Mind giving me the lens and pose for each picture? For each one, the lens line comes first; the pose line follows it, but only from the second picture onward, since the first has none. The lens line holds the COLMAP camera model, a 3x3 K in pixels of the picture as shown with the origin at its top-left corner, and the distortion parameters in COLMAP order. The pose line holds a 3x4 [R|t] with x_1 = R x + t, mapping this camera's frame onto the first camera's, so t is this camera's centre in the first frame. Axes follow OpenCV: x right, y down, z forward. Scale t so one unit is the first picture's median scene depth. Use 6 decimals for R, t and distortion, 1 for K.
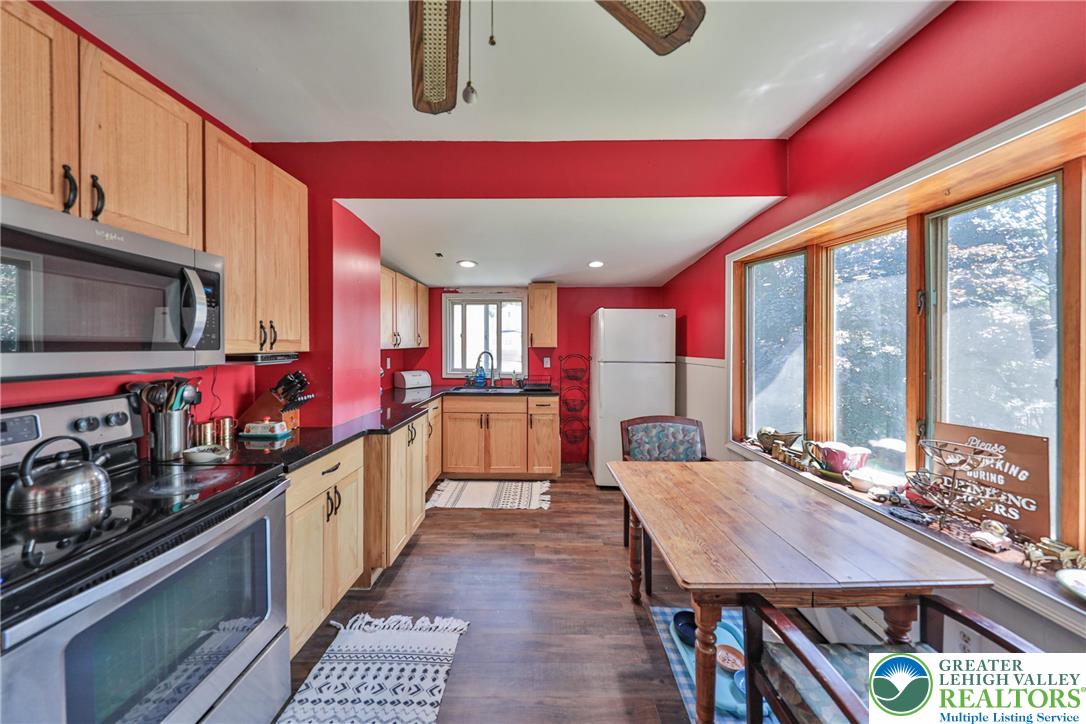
lens RADIAL K [[355.7, 0, 541.0], [0, 355.7, 347.6], [0, 0, 1]] dist [0.000043, -0.000011]
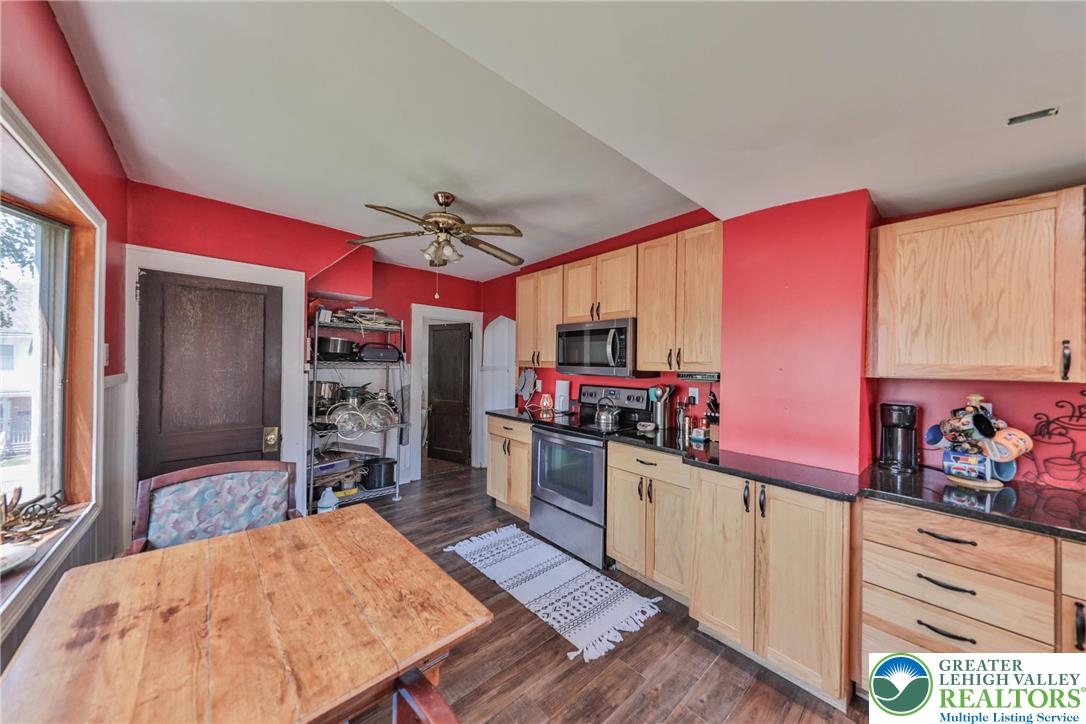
lens RADIAL K [[370.4, 0, 543.9], [0, 370.4, 358.9], [0, 0, 1]] dist [-0.000148, -0.000100]
pose [[-0.745334, -0.016749, -0.666480, 0.481592], [-0.020046, 0.999795, -0.002709, -0.017112], [0.666389, 0.011341, -0.745518, 1.453369]]
